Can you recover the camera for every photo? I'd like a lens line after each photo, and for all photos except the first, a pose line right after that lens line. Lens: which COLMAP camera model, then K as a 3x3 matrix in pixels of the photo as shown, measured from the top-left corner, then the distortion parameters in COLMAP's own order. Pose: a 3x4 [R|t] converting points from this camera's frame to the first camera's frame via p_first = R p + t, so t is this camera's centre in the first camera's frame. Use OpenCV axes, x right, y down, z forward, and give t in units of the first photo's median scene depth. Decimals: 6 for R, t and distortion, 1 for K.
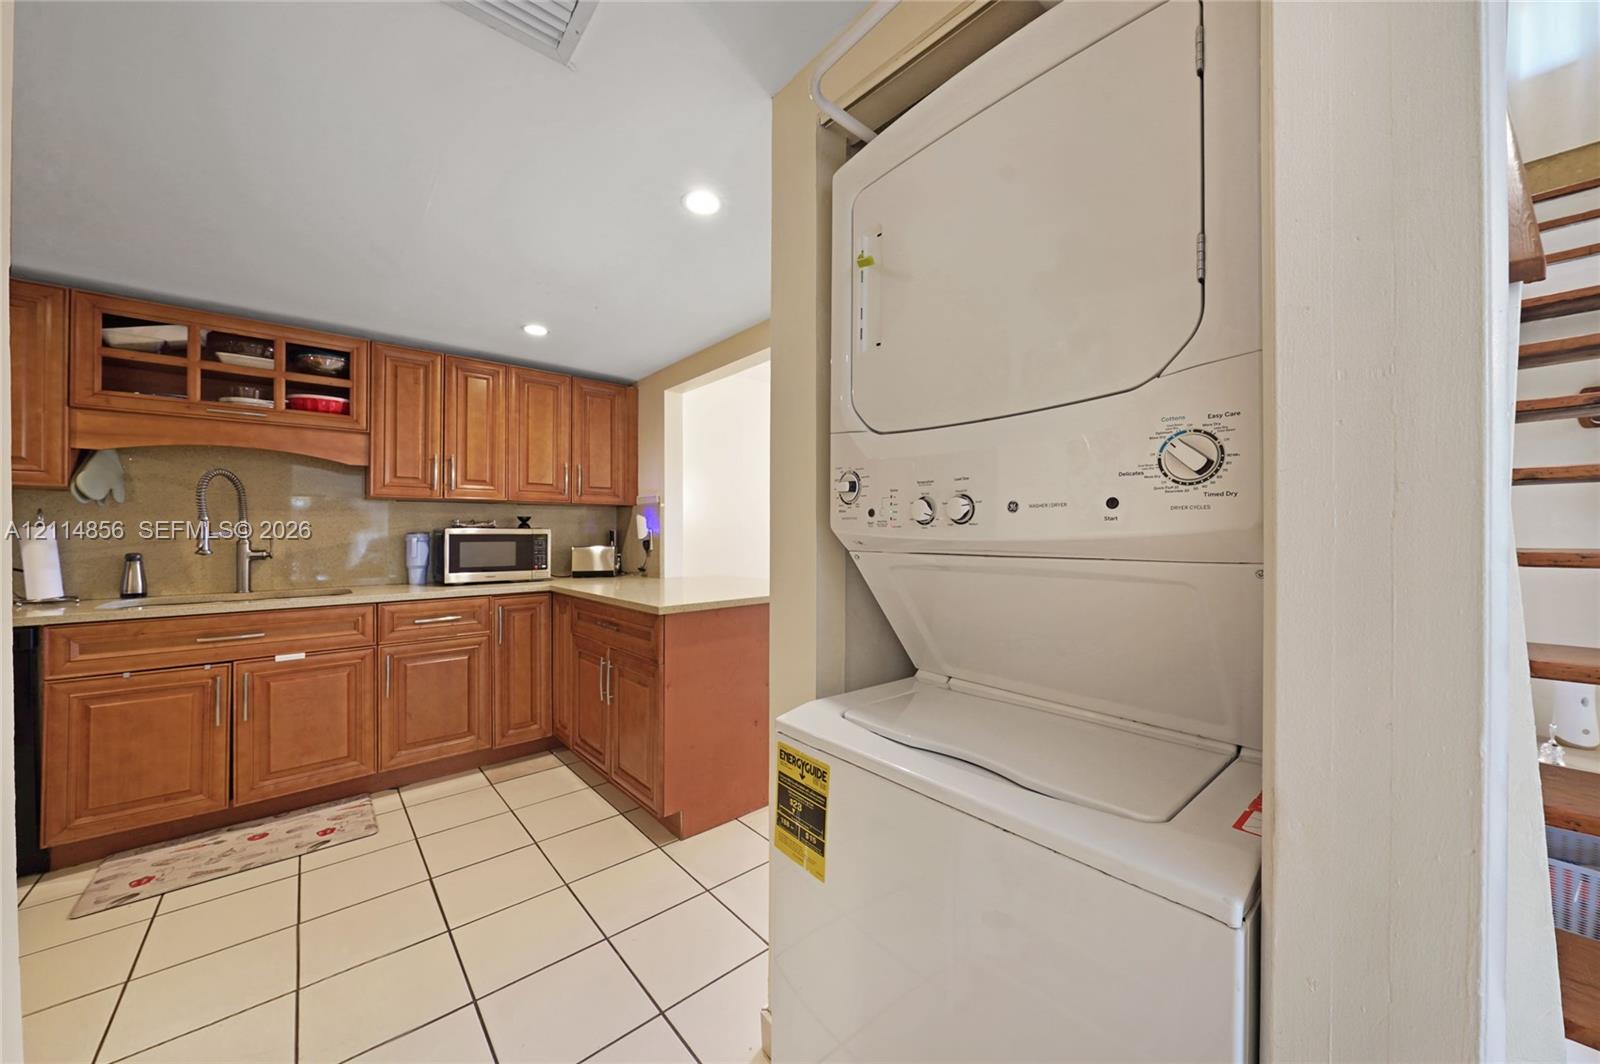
lens RADIAL K [[574.6, 0, 815.5], [0, 574.6, 526.1], [0, 0, 1]] dist [-0.011224, 0.001461]
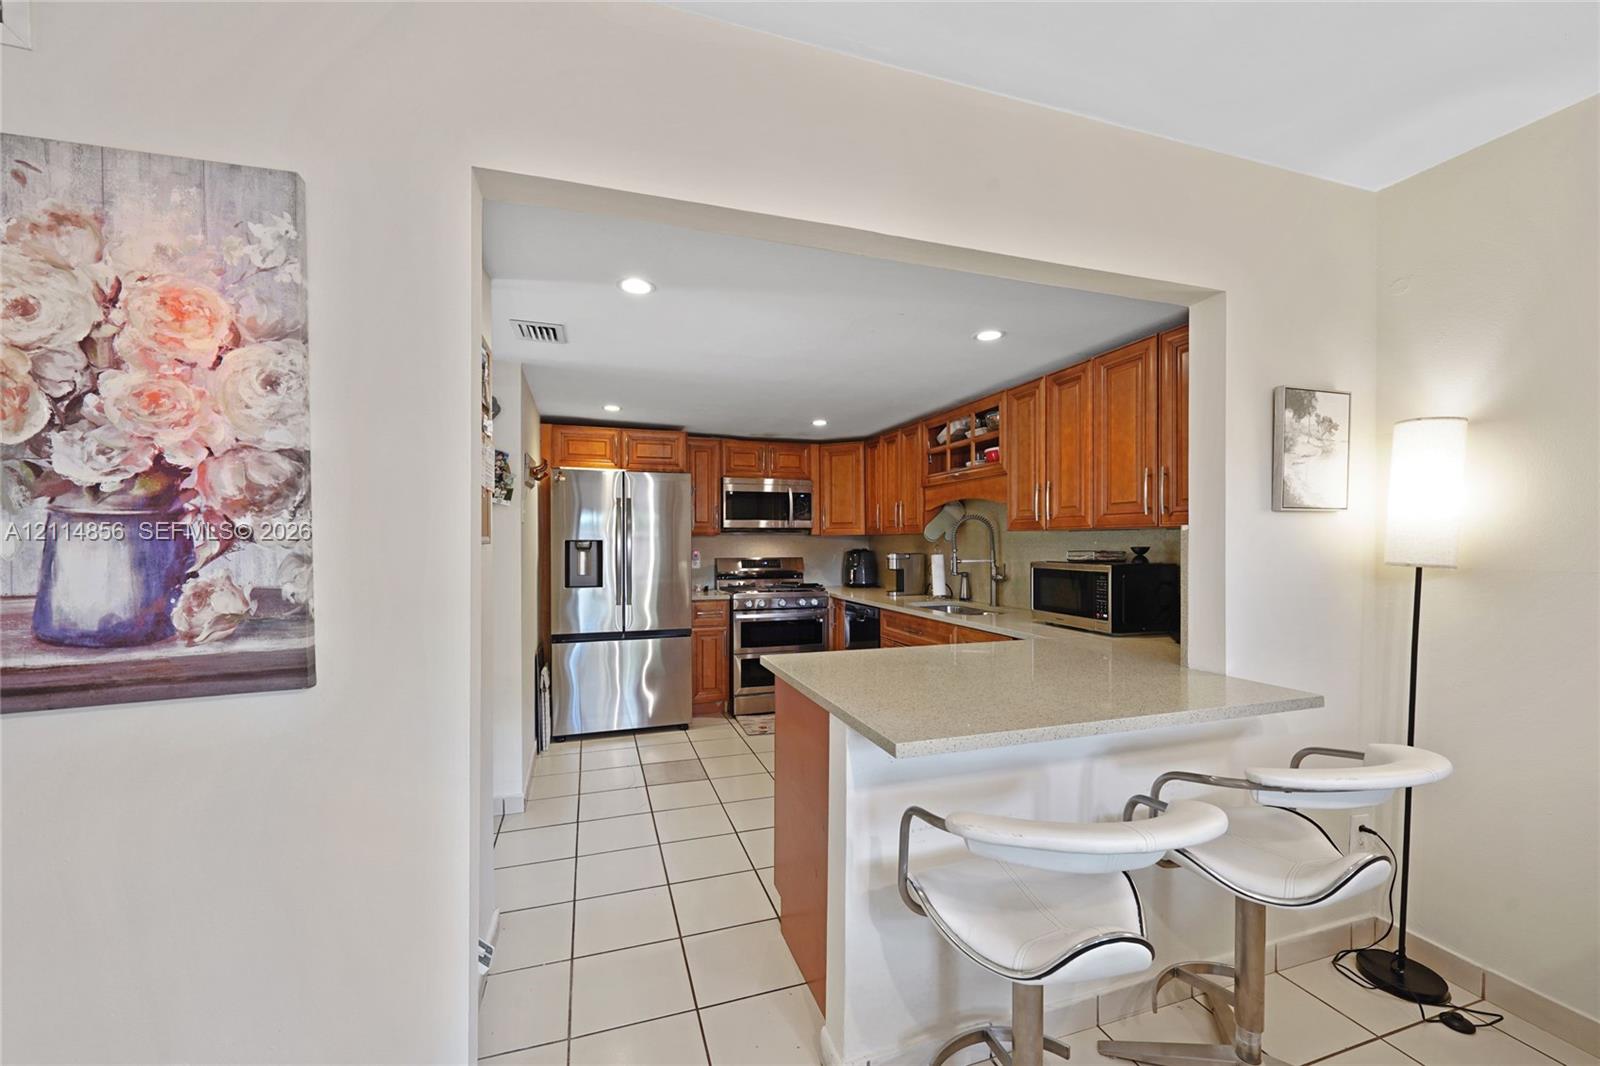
lens RADIAL K [[636.2, 0, 798.3], [0, 636.2, 545.4], [0, 0, 1]] dist [-0.002835, -0.000319]
pose [[-0.402173, 0.008784, -0.915521, 0.537544], [0.014570, 0.999889, 0.003193, -0.035849], [0.915448, -0.012055, -0.402257, 1.203533]]
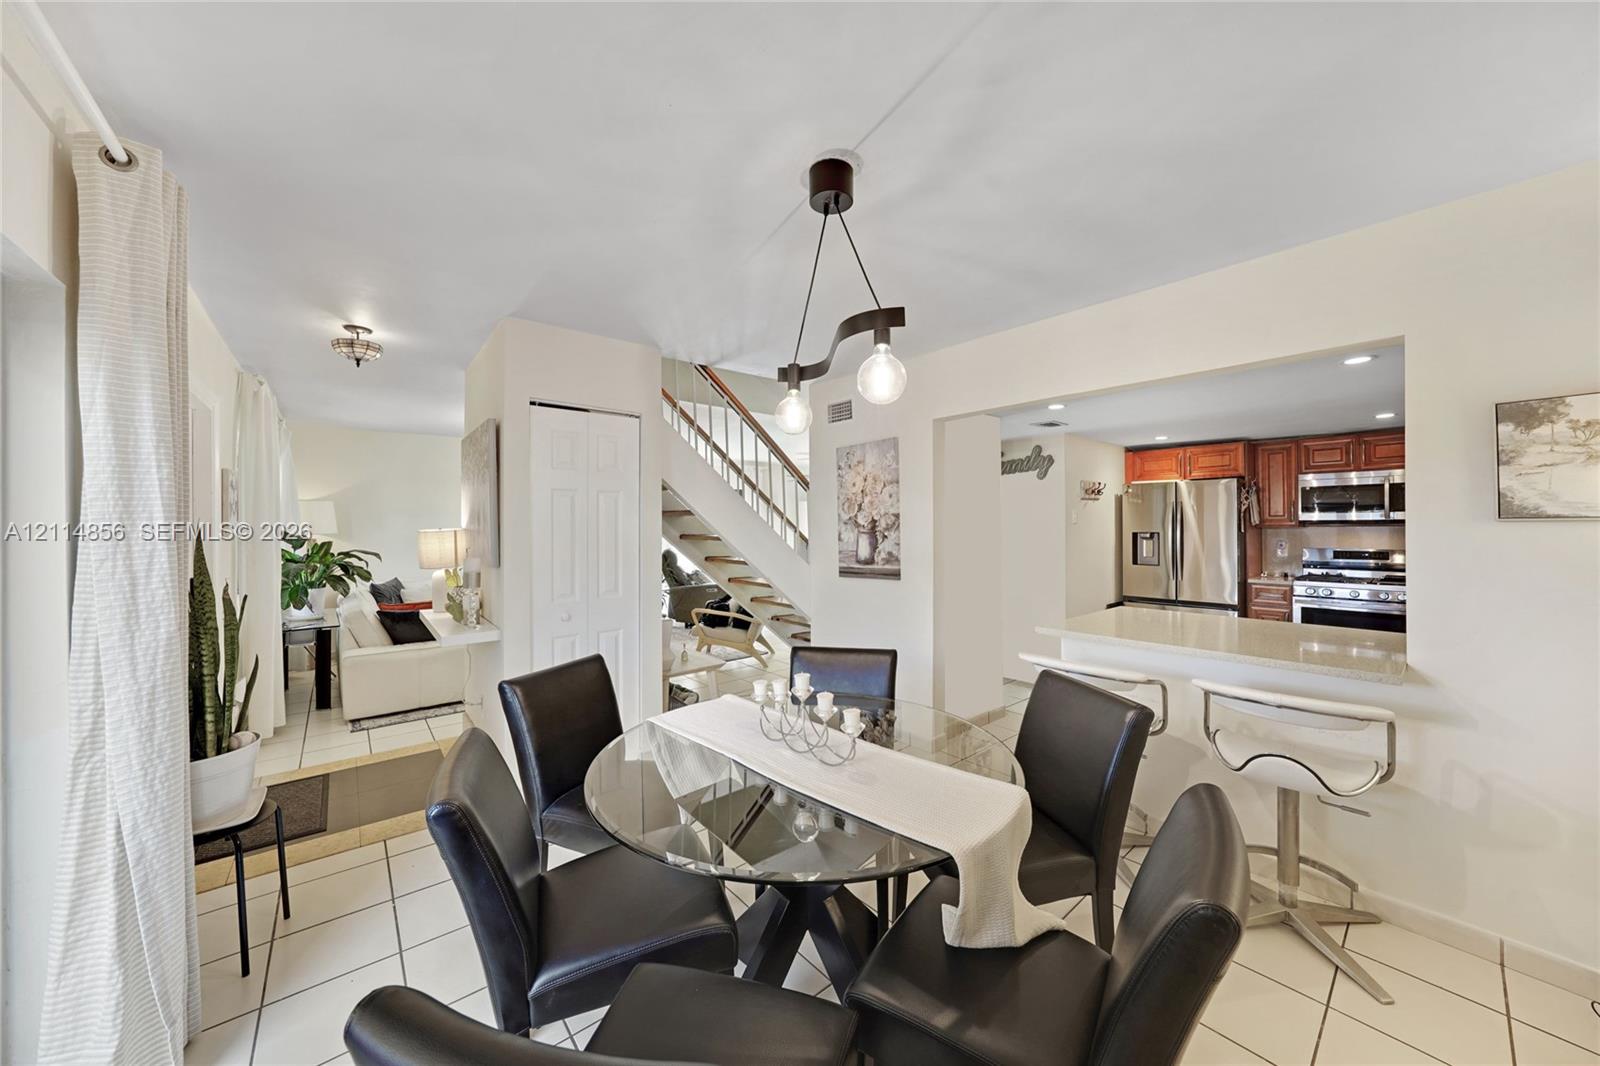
lens RADIAL K [[561.3, 0, 810.1], [0, 561.3, 526.8], [0, 0, 1]] dist [-0.015091, -0.000064]
pose [[-0.999907, 0.008768, 0.010488, 0.475192], [0.008631, 0.999877, -0.013080, -0.055960], [-0.010602, -0.012988, -0.999859, 2.090458]]
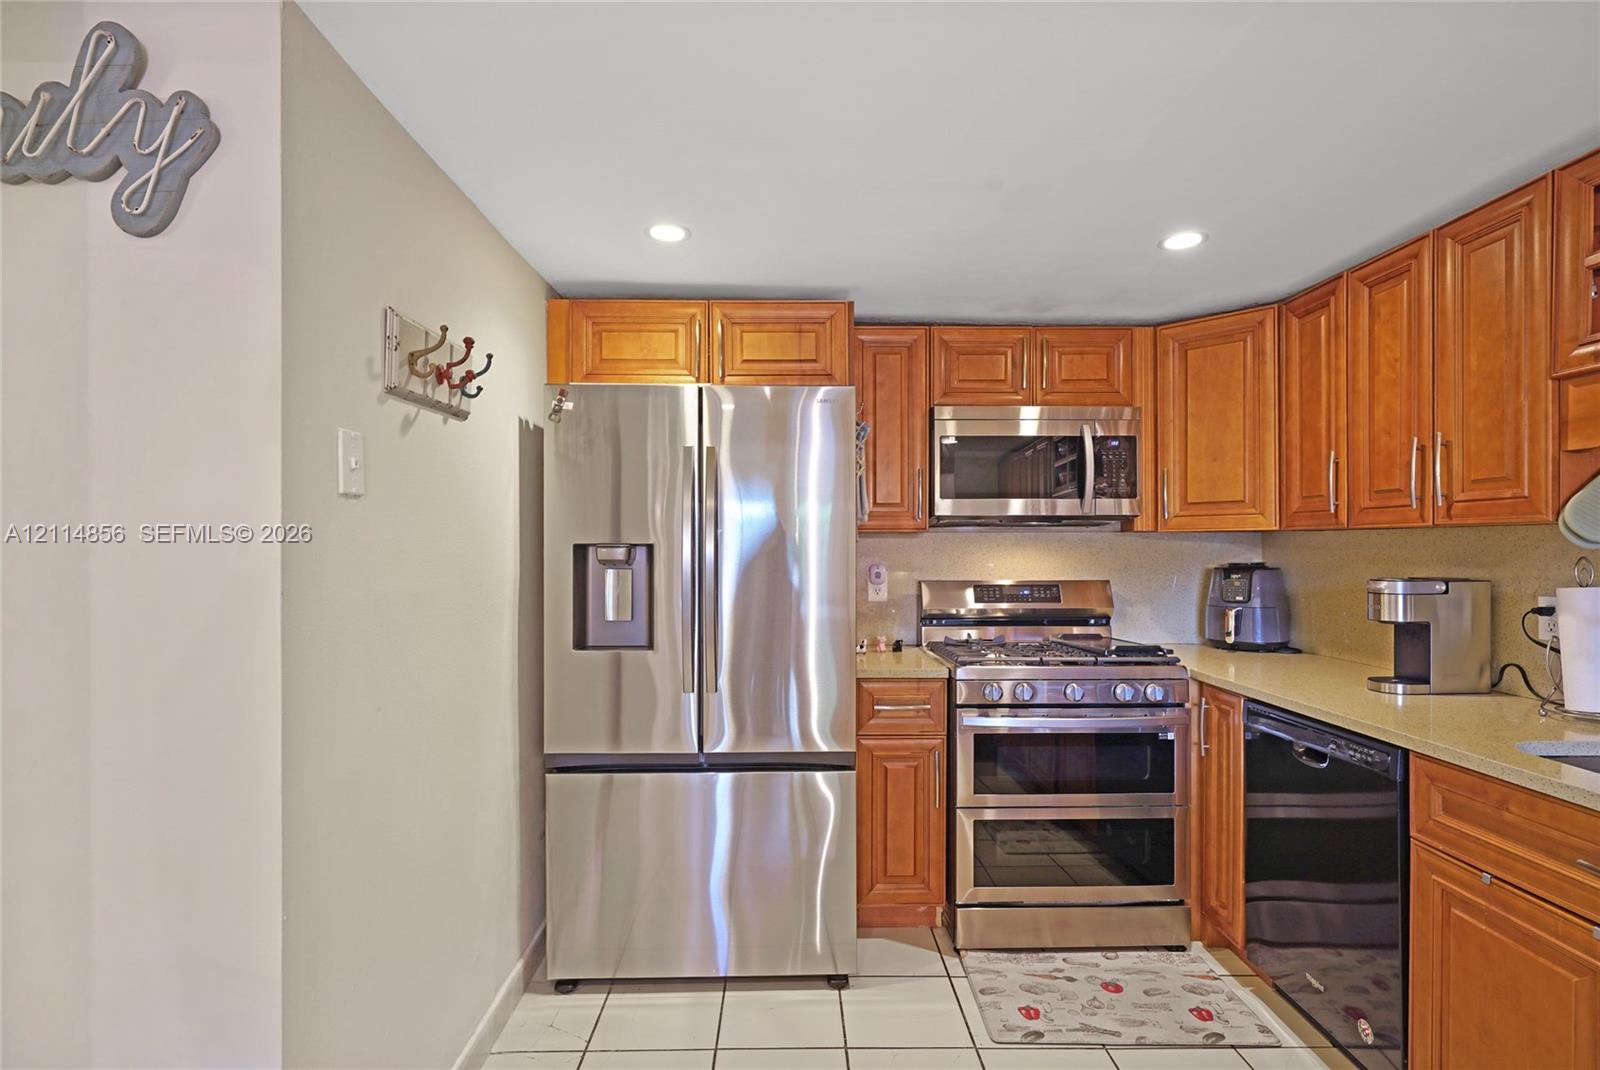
lens RADIAL K [[774.6, 0, 791.5], [0, 774.6, 549.9], [0, 0, 1]] dist [-0.004637, -0.002020]
pose [[-0.660766, 0.008468, -0.750544, -0.196416], [0.012685, 0.999920, 0.000114, -0.042400], [0.750485, -0.009445, -0.660820, 0.783326]]
